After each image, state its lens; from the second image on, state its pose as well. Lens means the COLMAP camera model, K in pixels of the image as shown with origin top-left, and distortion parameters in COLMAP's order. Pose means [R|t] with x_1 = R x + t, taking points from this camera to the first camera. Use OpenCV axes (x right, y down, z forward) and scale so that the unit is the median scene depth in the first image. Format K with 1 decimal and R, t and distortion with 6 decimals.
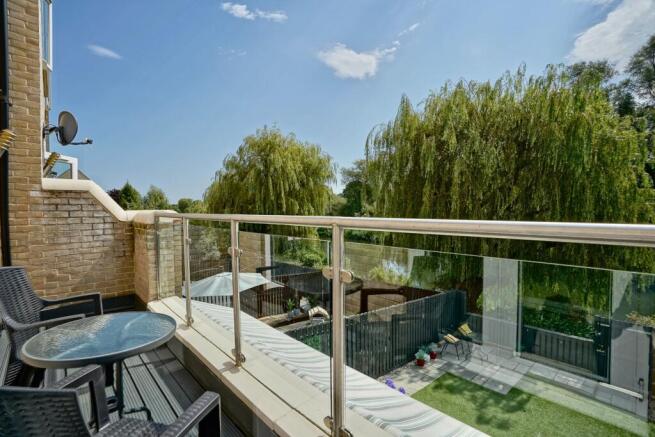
lens RADIAL K [[299.7, 0, 327.5], [0, 299.7, 218.5], [0, 0, 1]] dist [-0.032288, 0.000353]
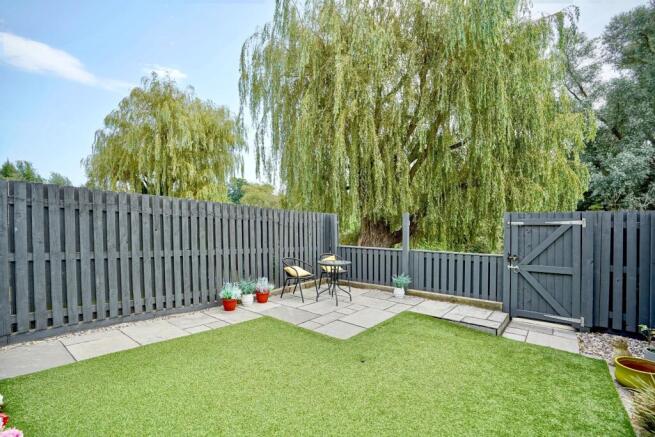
lens RADIAL K [[305.6, 0, 320.0], [0, 305.6, 216.5], [0, 0, 1]] dist [-0.048943, 0.014231]
pose [[0.989475, -0.001105, 0.144700, 0.121434], [0.003694, 0.999838, -0.017629, 0.098143], [-0.144658, 0.017978, 0.989318, 0.119850]]
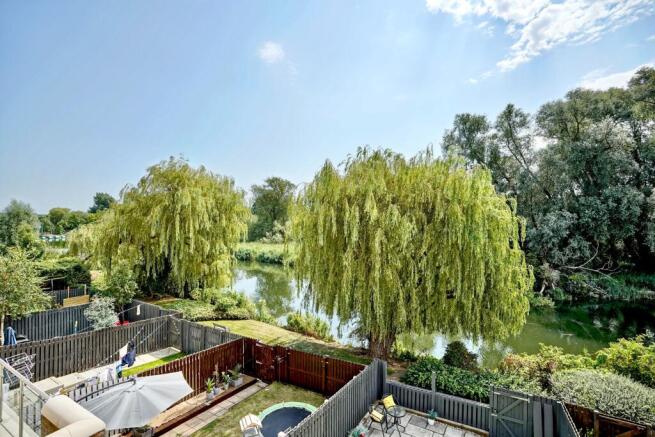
lens RADIAL K [[307.5, 0, 327.5], [0, 307.5, 218.5], [0, 0, 1]] dist [-0.099054, 0.053300]
pose [[0.956945, 0.011325, 0.290048, -0.022544], [0.001646, 0.999011, -0.044438, -0.084766], [-0.290265, 0.043002, 0.955980, 0.003861]]
